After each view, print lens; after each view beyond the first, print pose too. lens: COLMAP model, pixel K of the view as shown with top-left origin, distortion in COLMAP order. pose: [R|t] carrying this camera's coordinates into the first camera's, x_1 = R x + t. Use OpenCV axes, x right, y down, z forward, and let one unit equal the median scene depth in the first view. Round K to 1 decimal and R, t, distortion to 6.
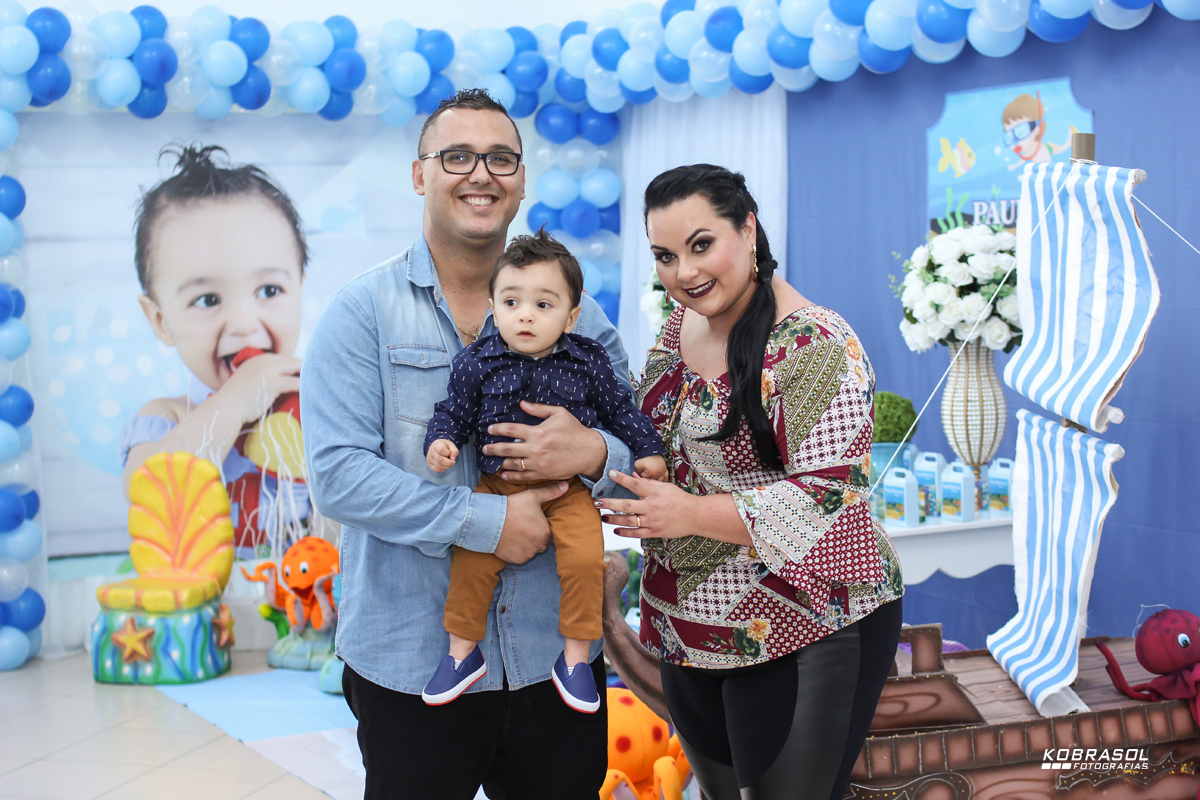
lens RADIAL K [[1933.7, 0, 633.3], [0, 1933.7, 373.3], [0, 0, 1]] dist [-0.077496, 0.000000]
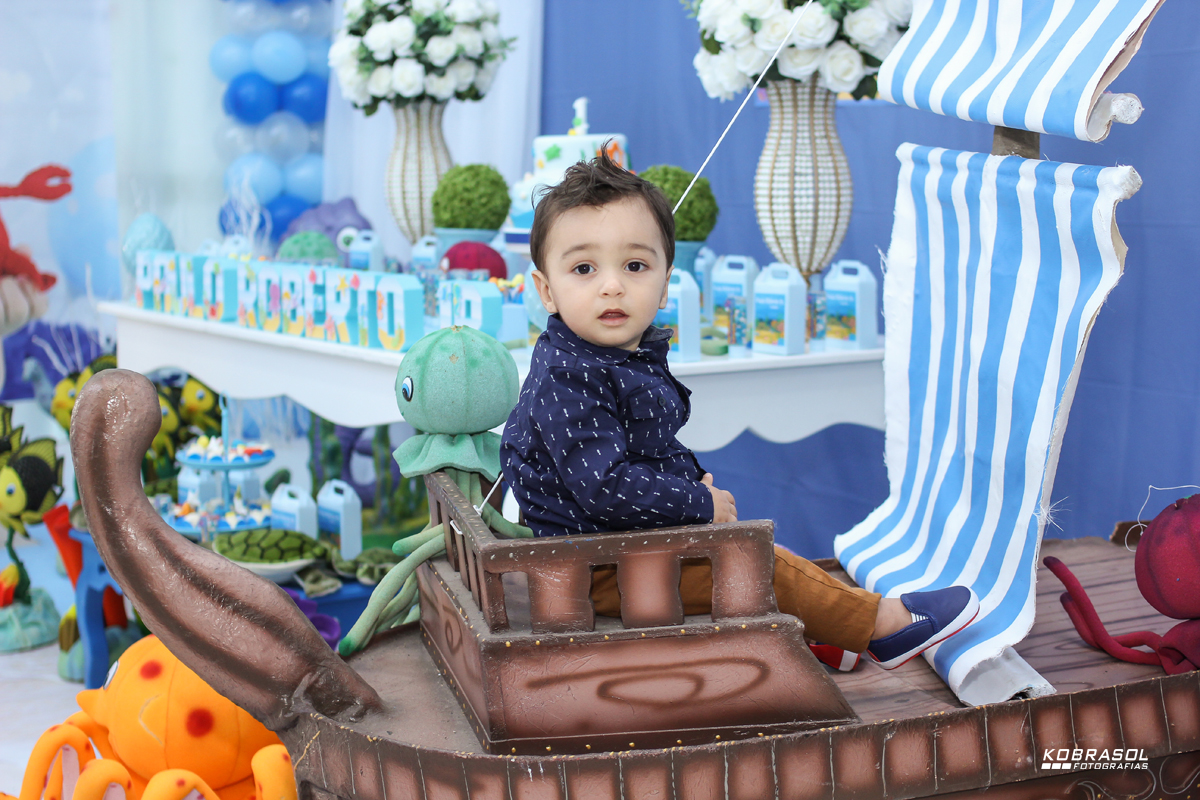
lens RADIAL K [[1933.7, 0, 598.1], [0, 1933.7, 403.3], [0, 0, 1]] dist [-0.077496, 0.000000]
pose [[0.995714, 0.009591, 0.091989, 0.049022], [-0.016781, 0.996835, 0.077707, 0.044058], [-0.090953, -0.078918, 0.992723, 0.363555]]
